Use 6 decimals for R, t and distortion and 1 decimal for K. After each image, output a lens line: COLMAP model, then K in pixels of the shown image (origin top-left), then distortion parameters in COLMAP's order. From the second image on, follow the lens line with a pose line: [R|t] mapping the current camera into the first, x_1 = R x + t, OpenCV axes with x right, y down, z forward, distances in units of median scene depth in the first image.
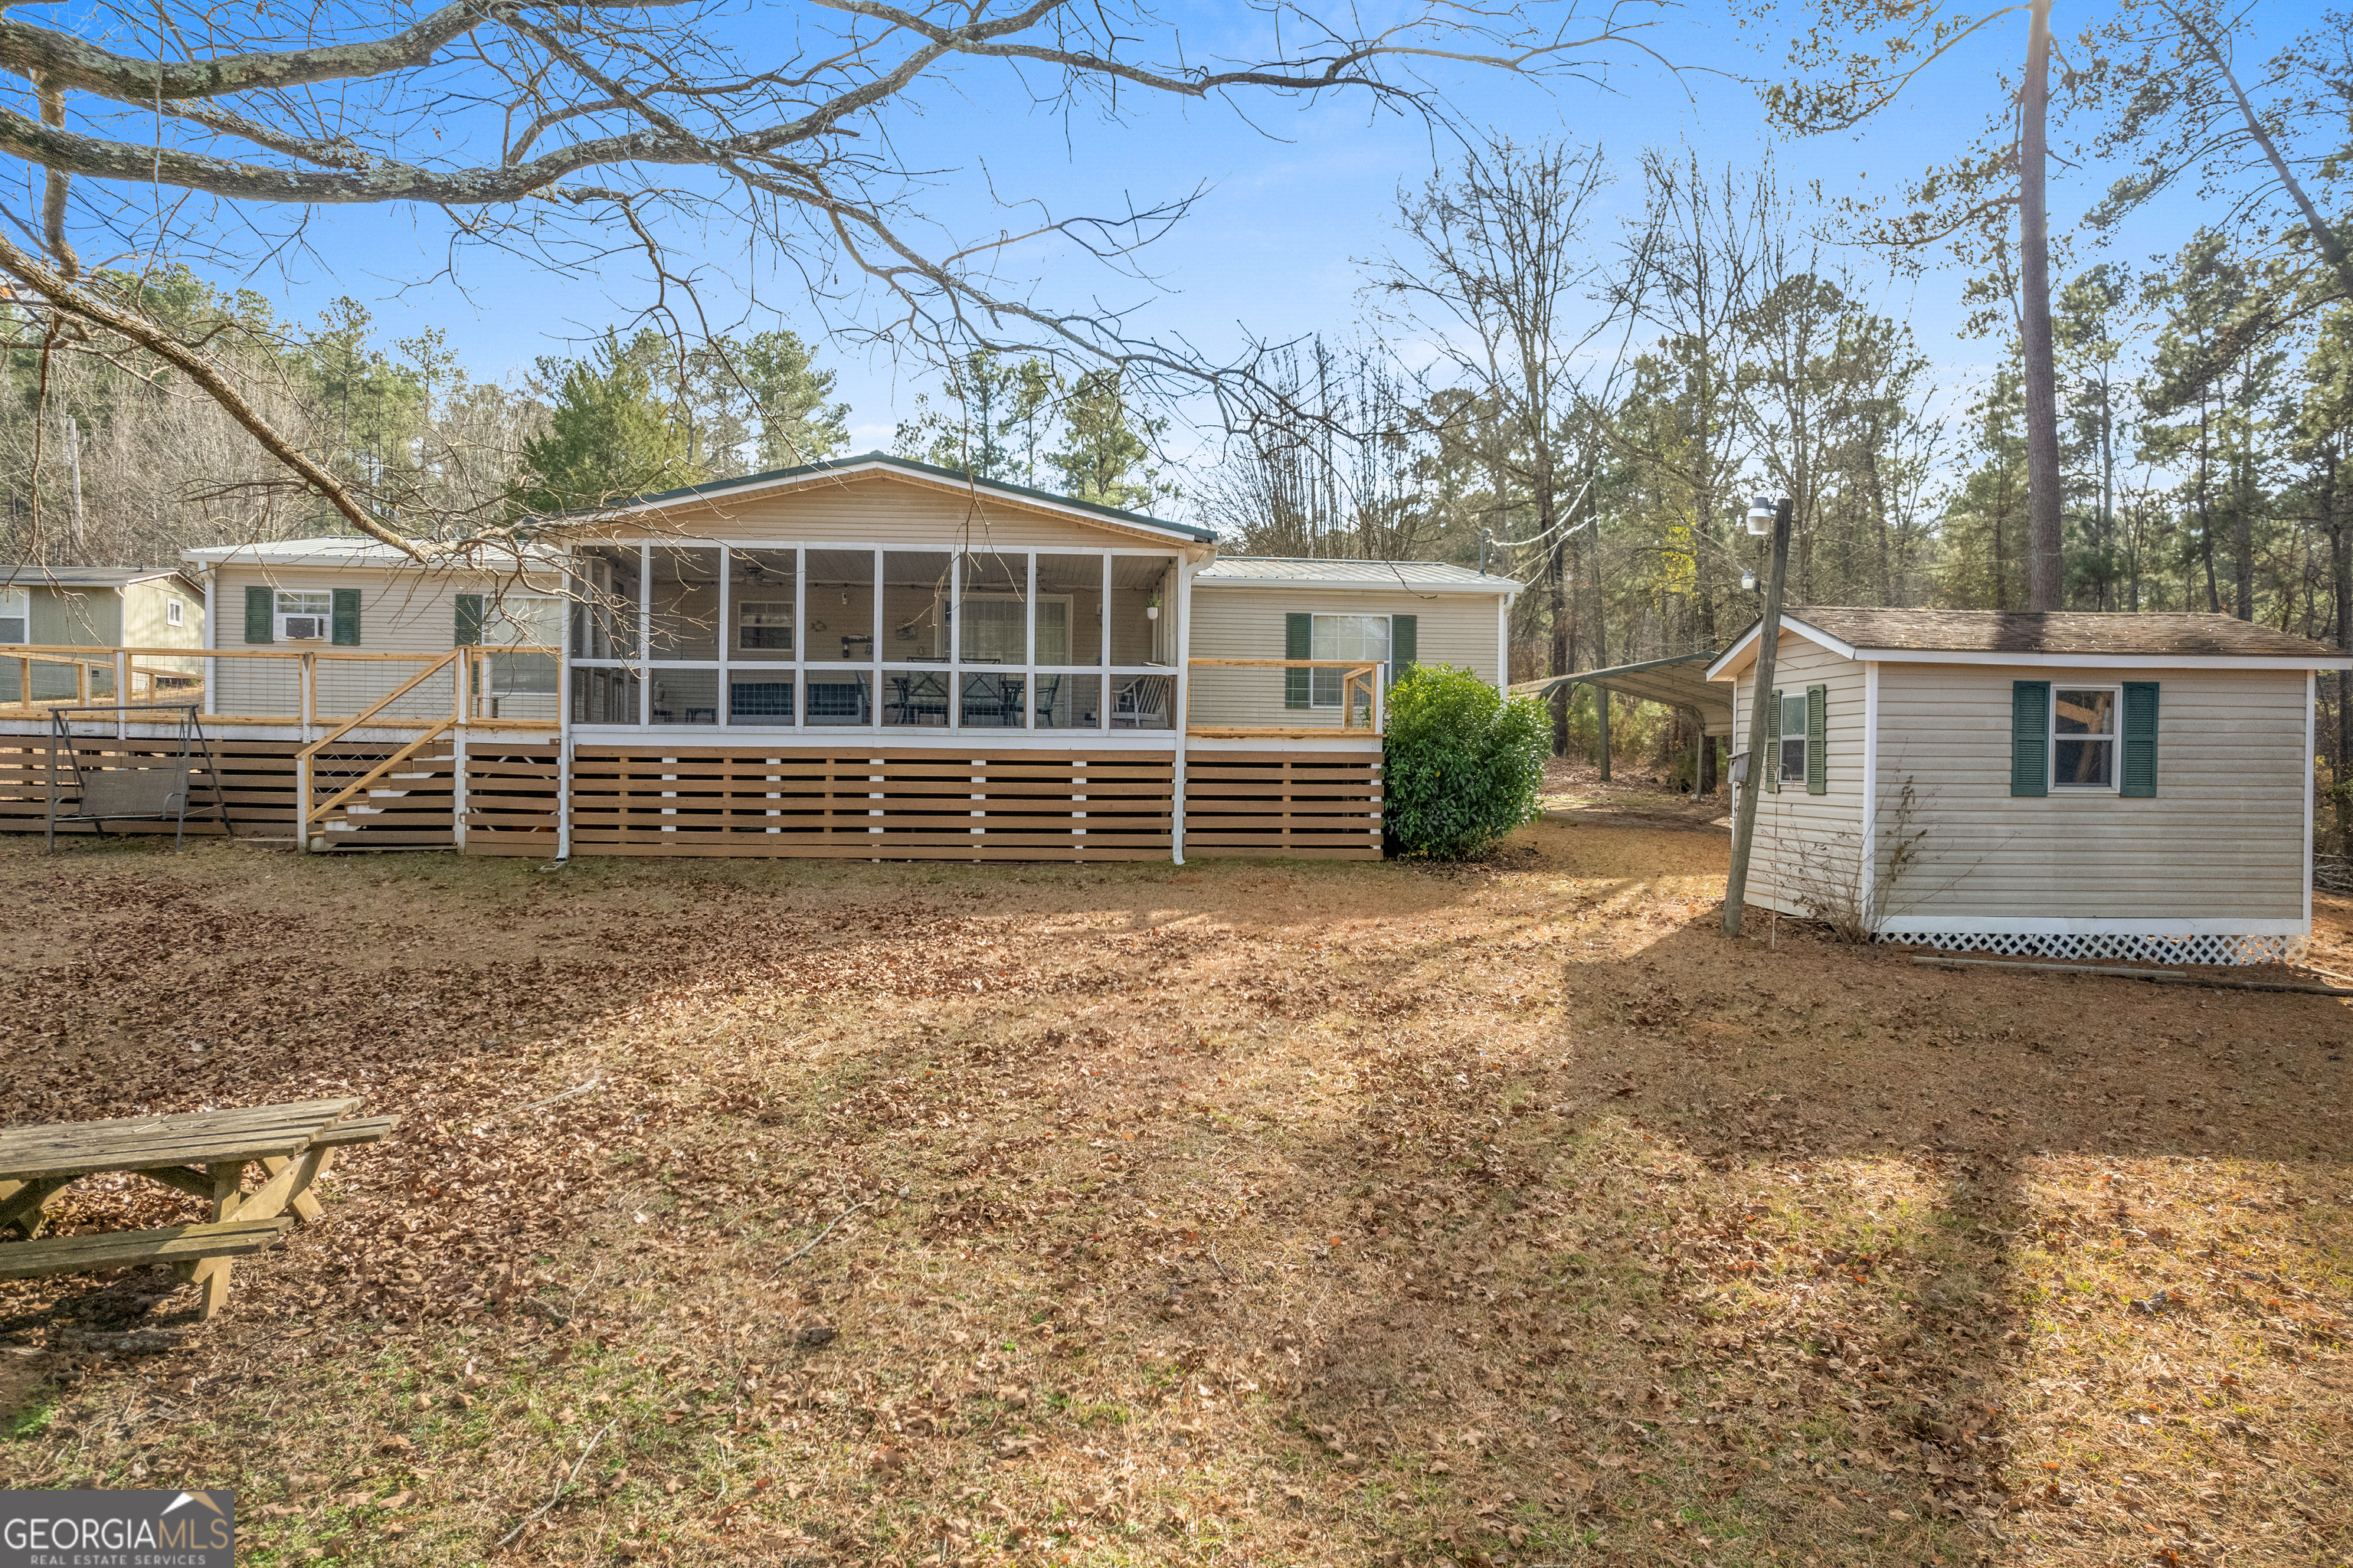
lens RADIAL K [[1499.1, 0, 1174.1], [0, 1499.1, 805.6], [0, 0, 1]] dist [-0.076175, 0.064315]
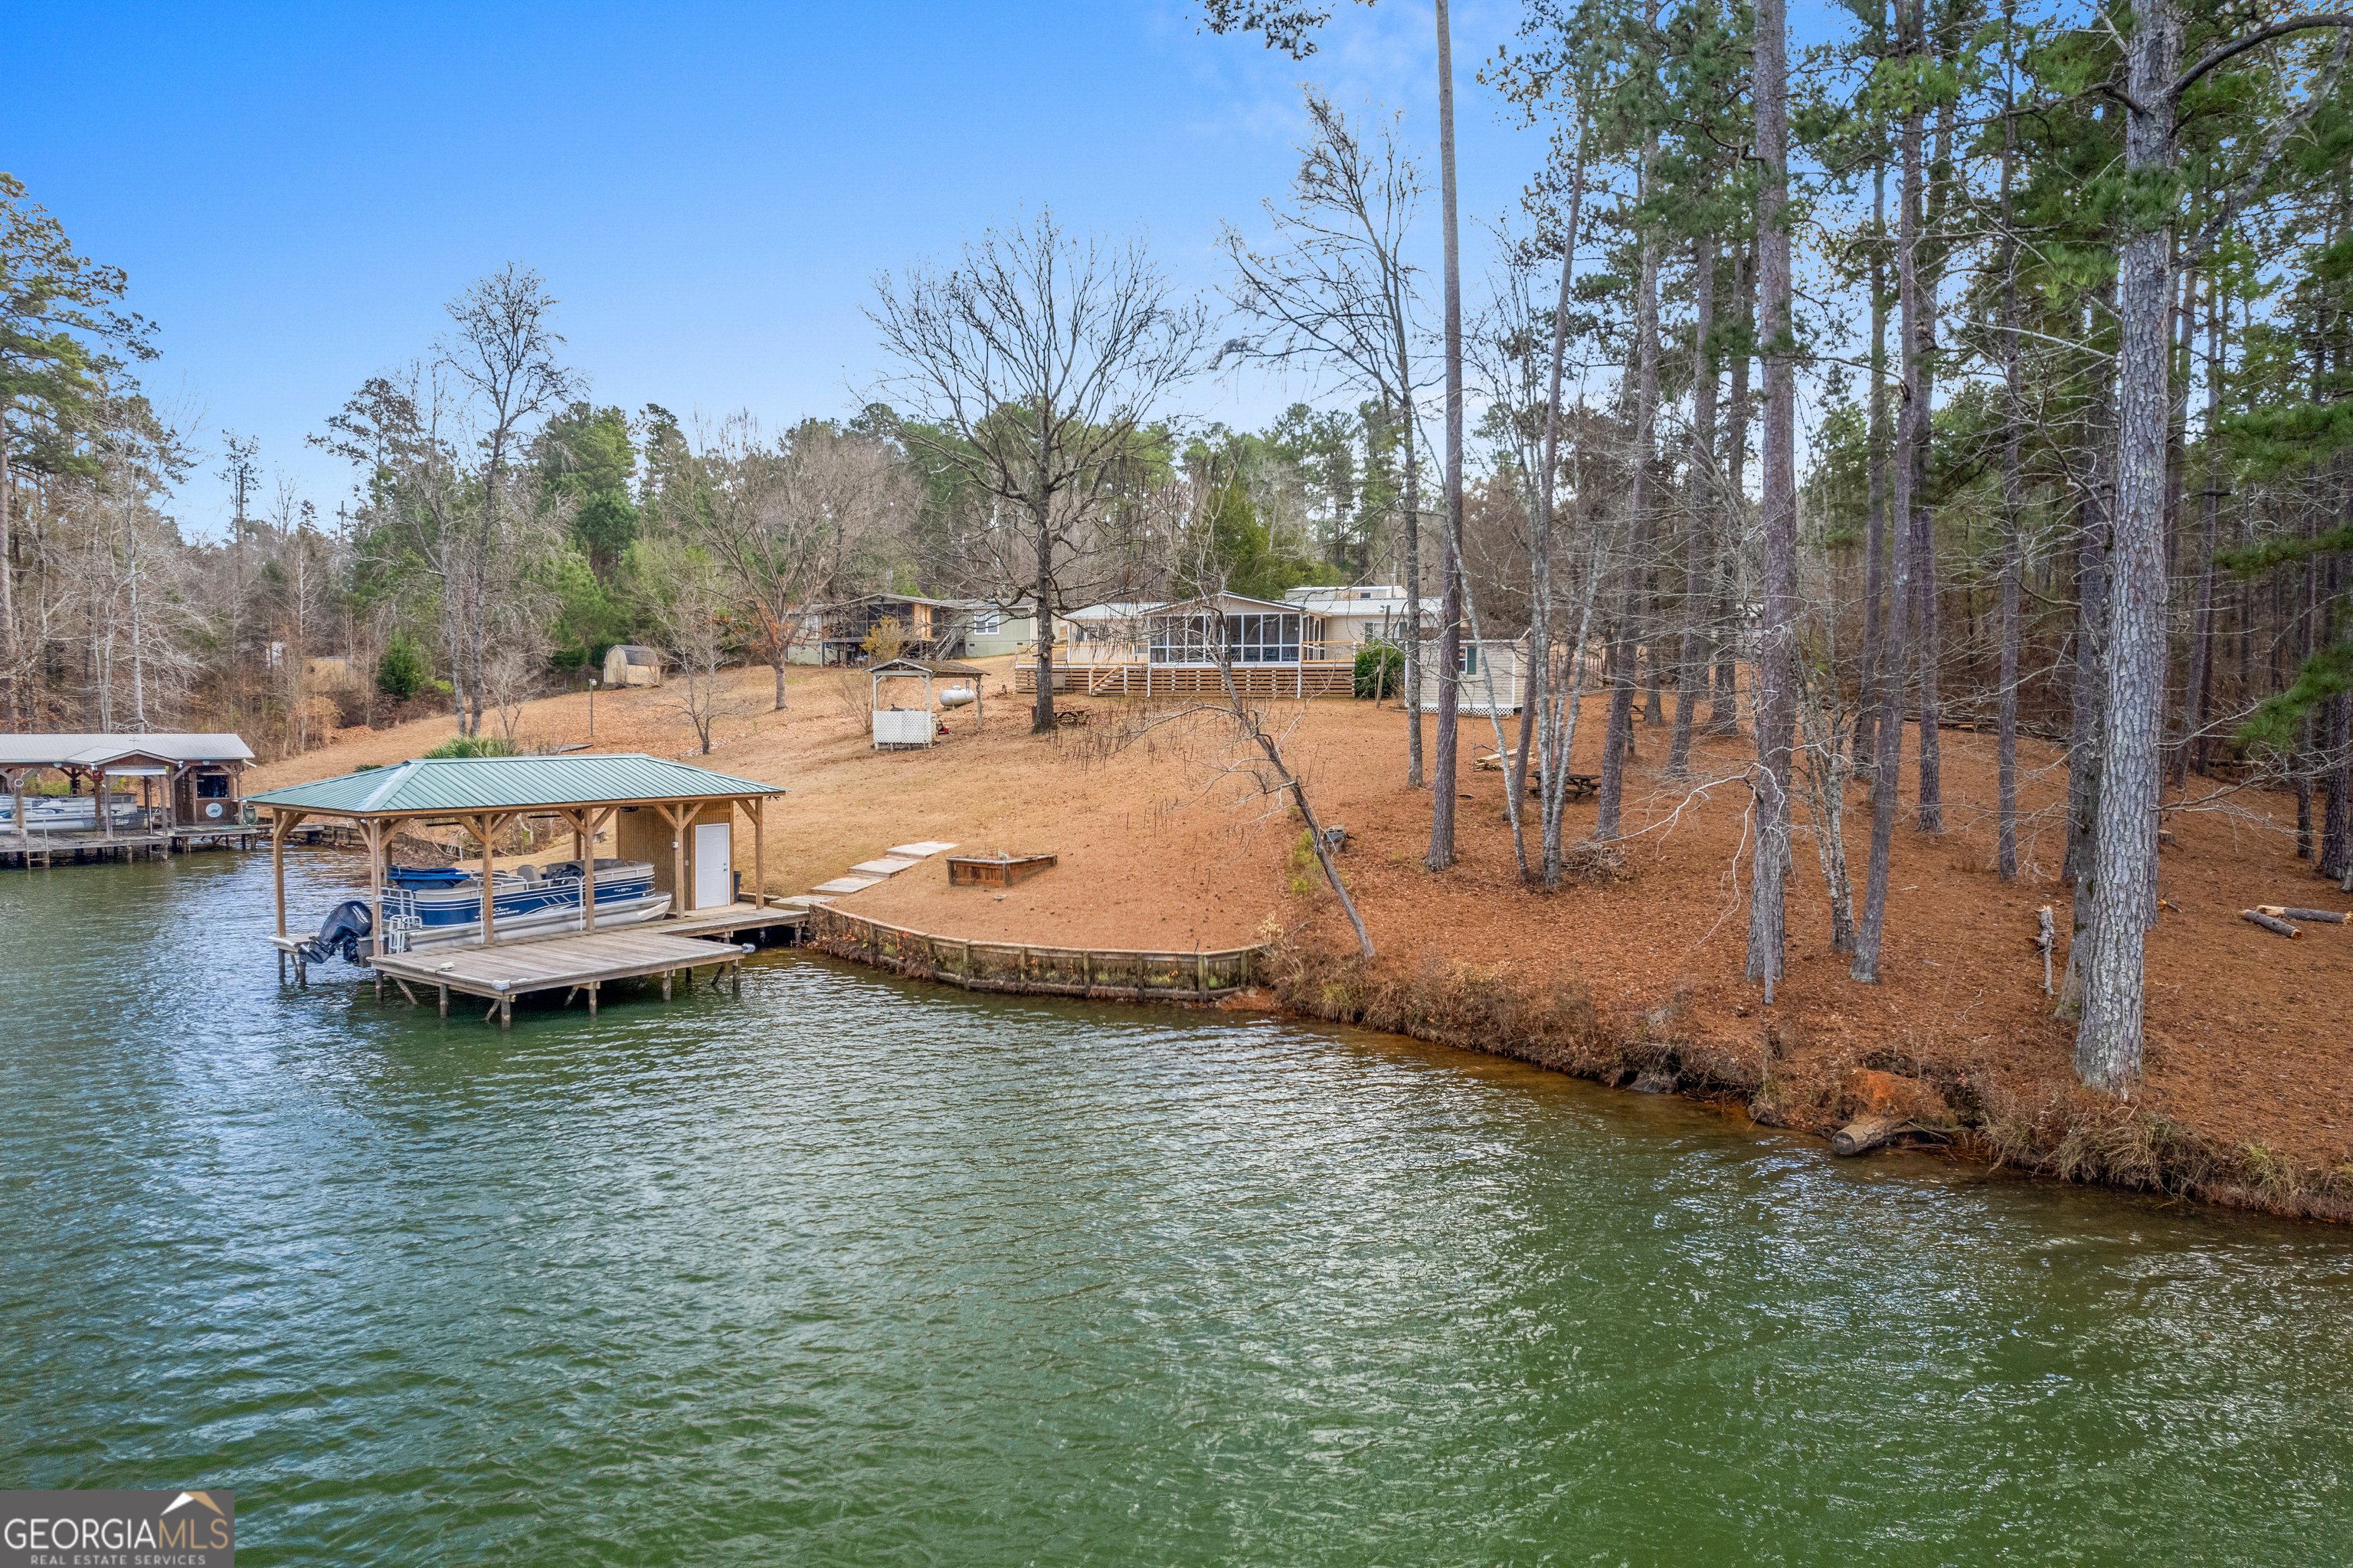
lens RADIAL K [[1499.1, 0, 1174.1], [0, 1499.1, 805.6], [0, 0, 1]] dist [-0.076175, 0.064315]
pose [[0.880414, 0.025988, -0.473493, 1.500423], [-0.003660, 0.998840, 0.048016, 0.129483], [0.474191, -0.040541, 0.879488, -2.416840]]
